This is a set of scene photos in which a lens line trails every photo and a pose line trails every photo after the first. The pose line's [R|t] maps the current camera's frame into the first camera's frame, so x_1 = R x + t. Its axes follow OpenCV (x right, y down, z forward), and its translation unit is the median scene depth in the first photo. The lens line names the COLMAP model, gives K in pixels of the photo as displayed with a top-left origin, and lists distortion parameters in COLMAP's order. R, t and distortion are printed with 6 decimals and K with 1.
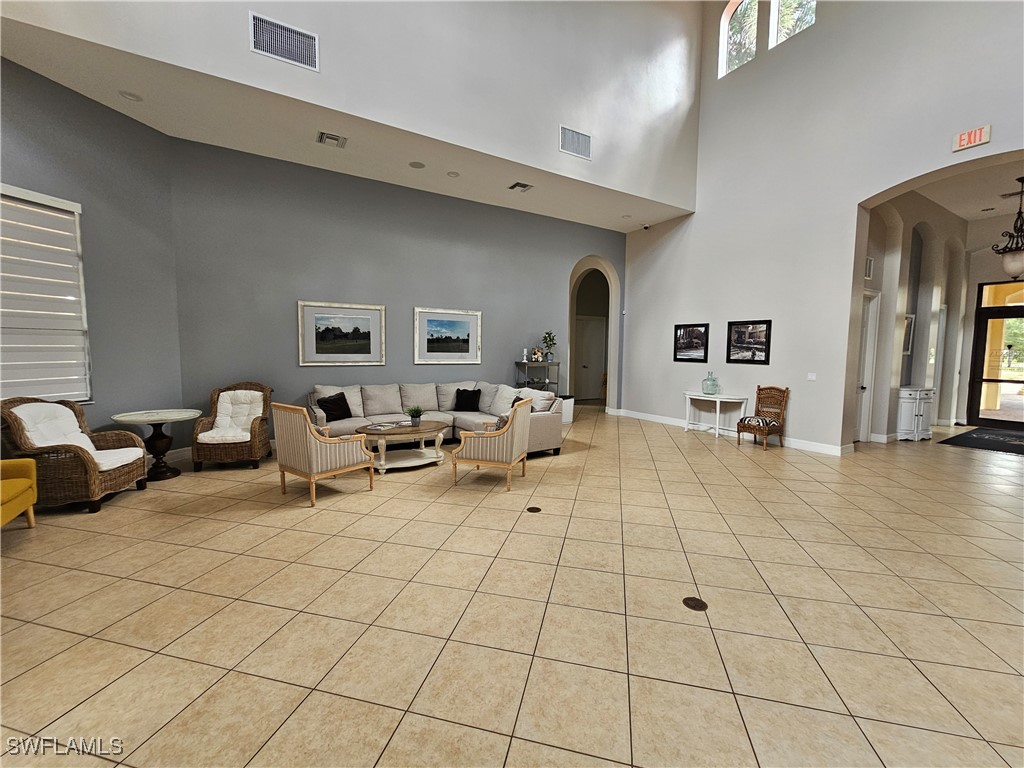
lens RADIAL K [[414.6, 0, 509.1], [0, 414.6, 384.3], [0, 0, 1]] dist [-0.003221, 0.000299]
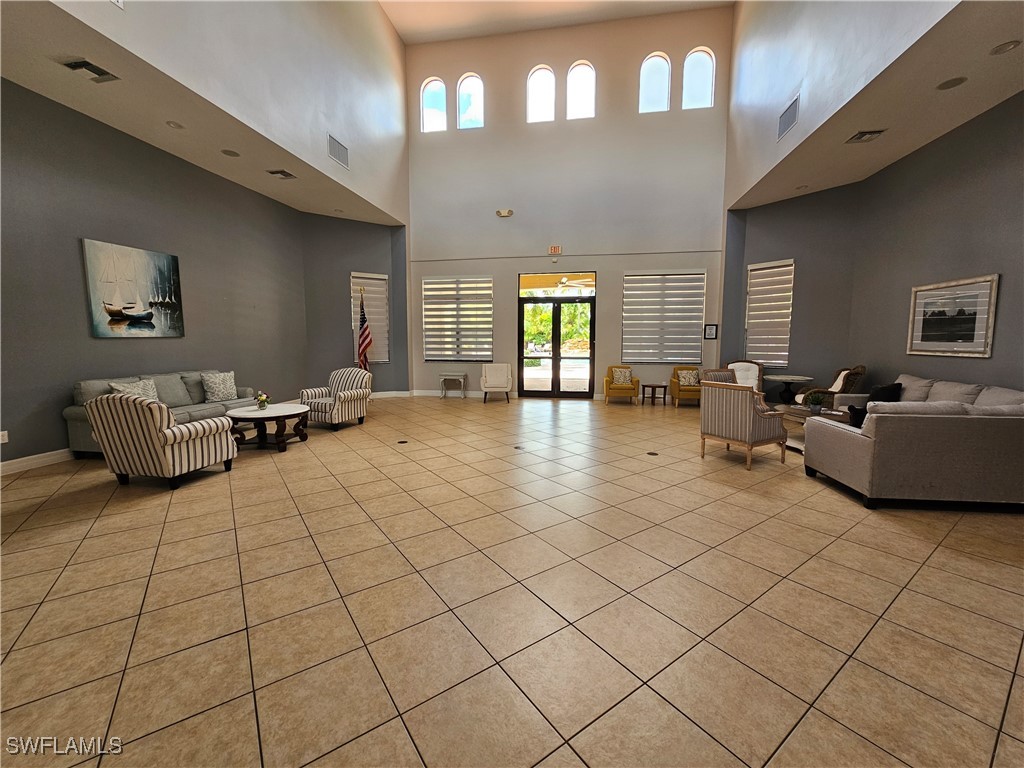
lens RADIAL K [[414.6, 0, 509.7], [0, 414.6, 380.6], [0, 0, 1]] dist [-0.003221, 0.000299]
pose [[-0.643933, 0.079658, -0.760924, 0.812951], [-0.045850, 0.988760, 0.142309, -0.074724], [0.763707, 0.126526, -0.633042, 0.867730]]
